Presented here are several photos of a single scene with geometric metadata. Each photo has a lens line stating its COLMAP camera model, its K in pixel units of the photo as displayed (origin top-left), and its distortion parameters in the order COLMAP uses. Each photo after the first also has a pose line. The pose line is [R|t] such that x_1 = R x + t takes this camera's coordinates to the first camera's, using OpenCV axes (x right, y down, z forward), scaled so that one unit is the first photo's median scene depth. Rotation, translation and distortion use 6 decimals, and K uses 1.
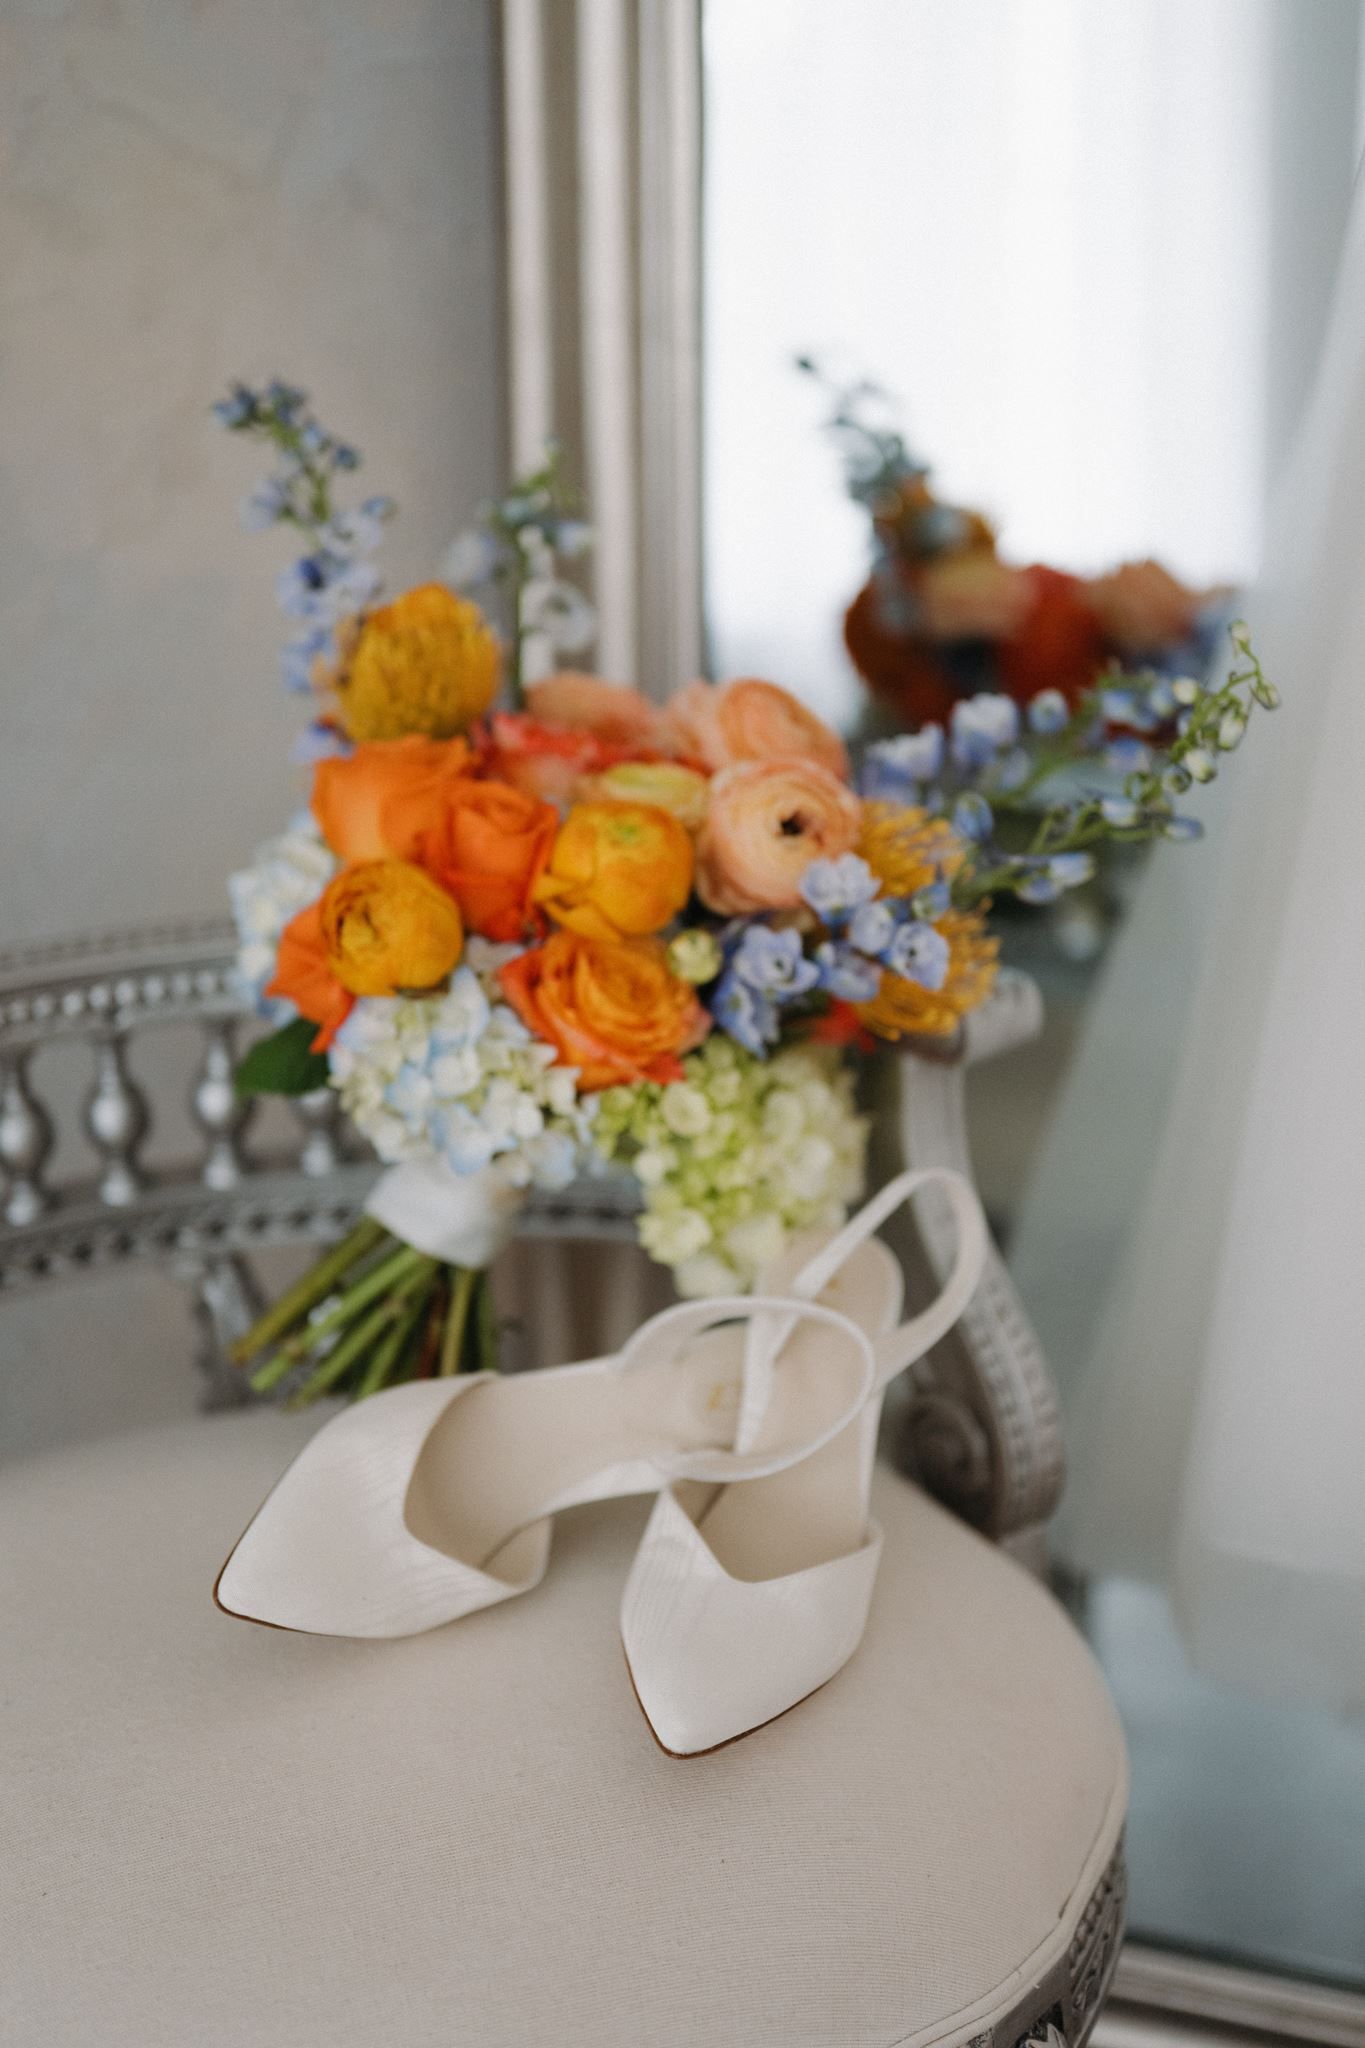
lens RADIAL K [[2889.8, 0, 685.3], [0, 2889.8, 1058.5], [0, 0, 1]] dist [-0.009445, 0.074684]
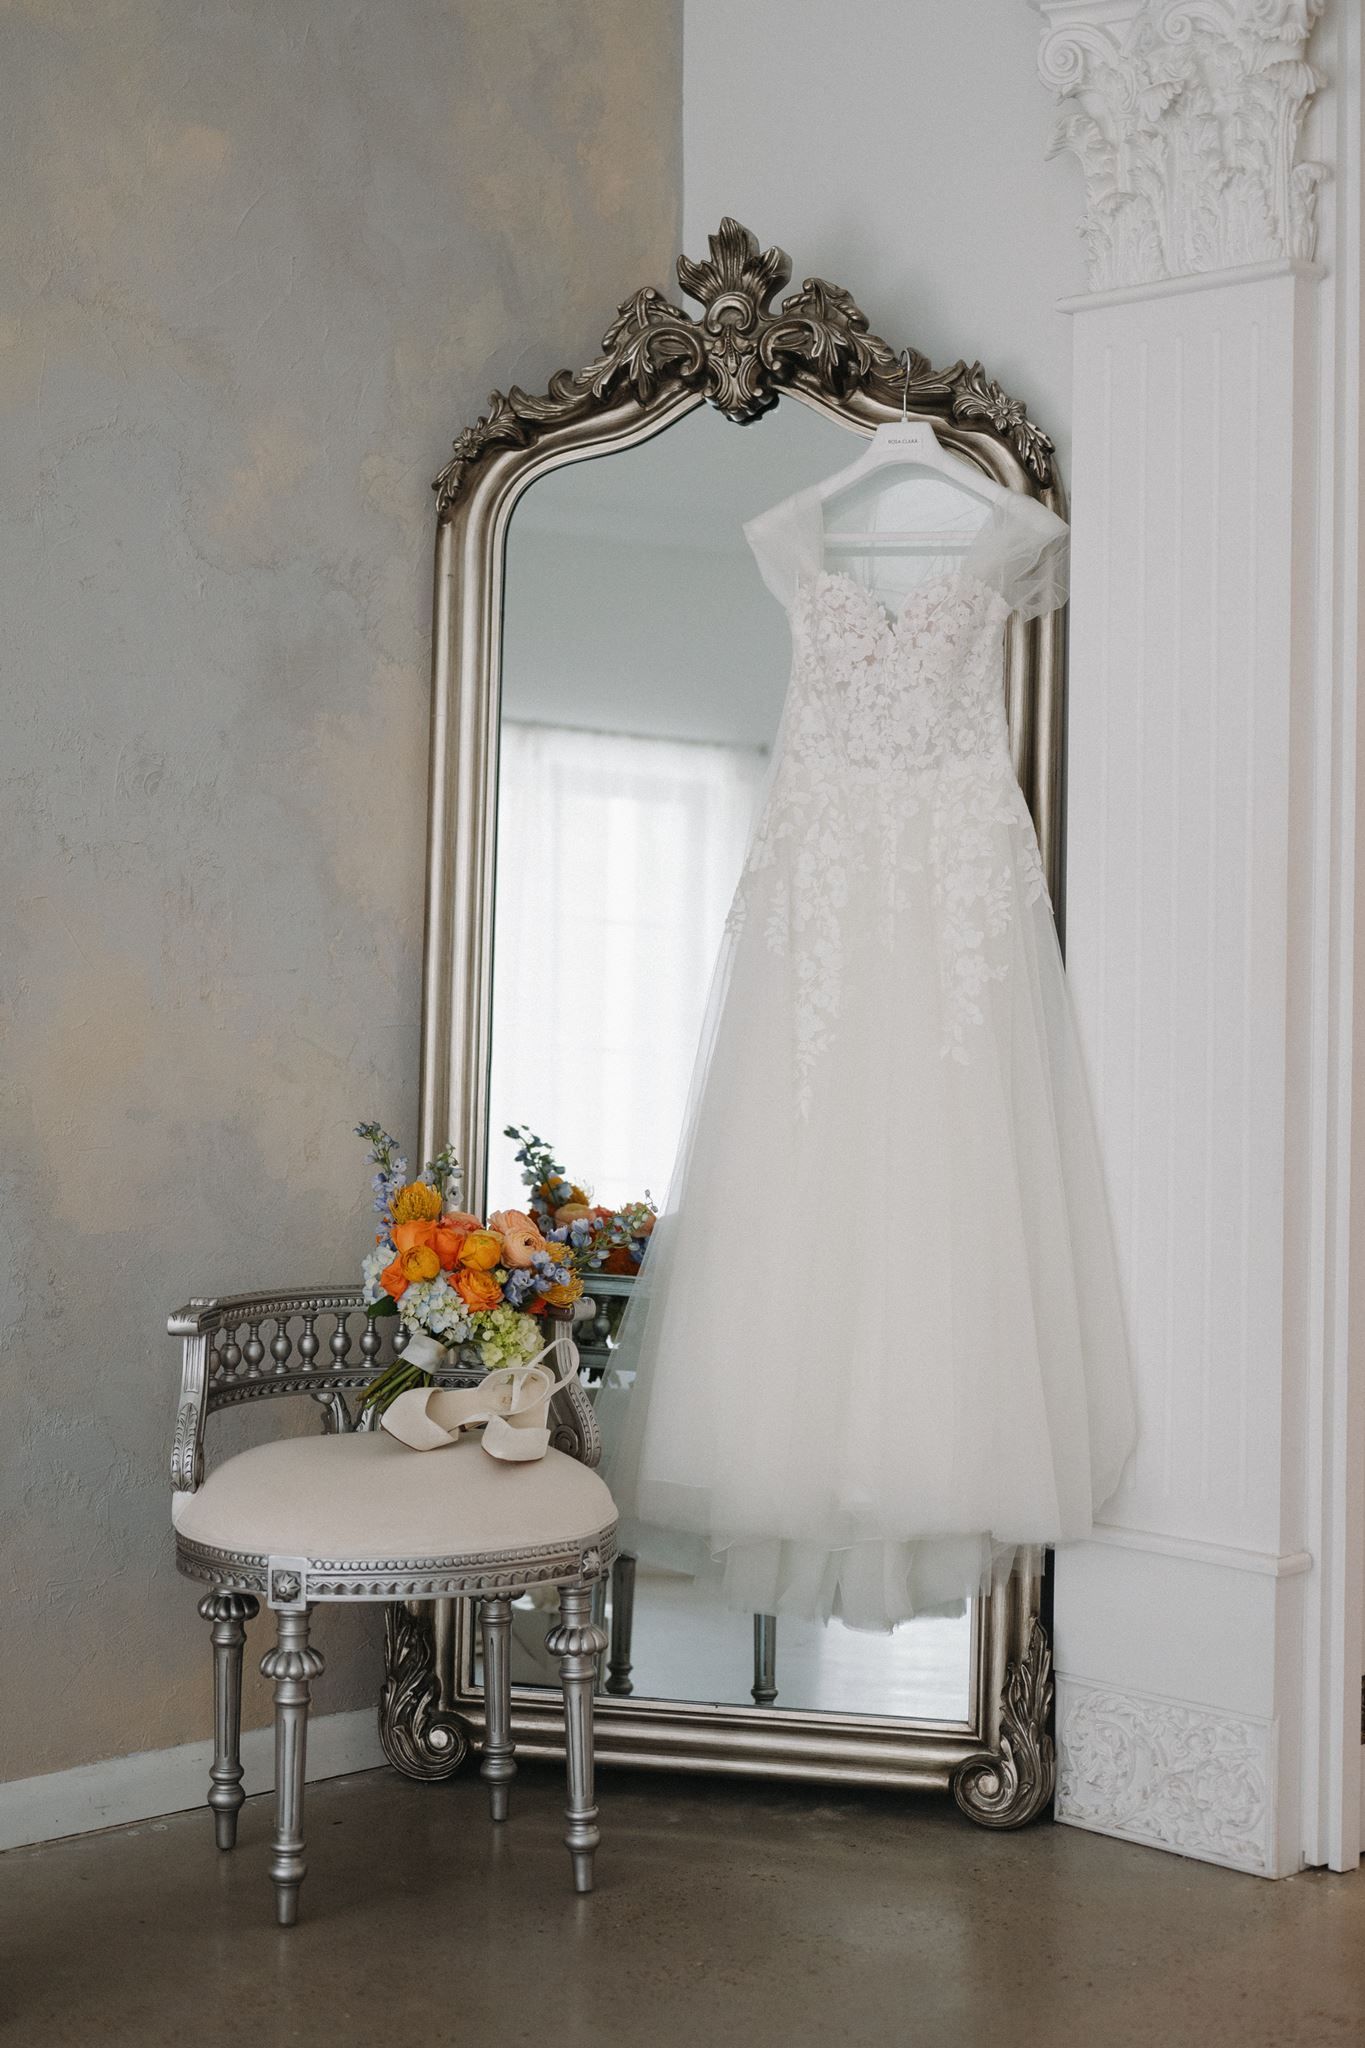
lens RADIAL K [[2889.8, 0, 685.3], [0, 2889.8, 1058.5], [0, 0, 1]] dist [-0.009445, 0.074684]
pose [[0.990364, 0.037777, 0.133233, -0.260193], [0.000836, 0.960426, -0.278535, 0.709125], [-0.138483, 0.275962, 0.951140, -2.552634]]
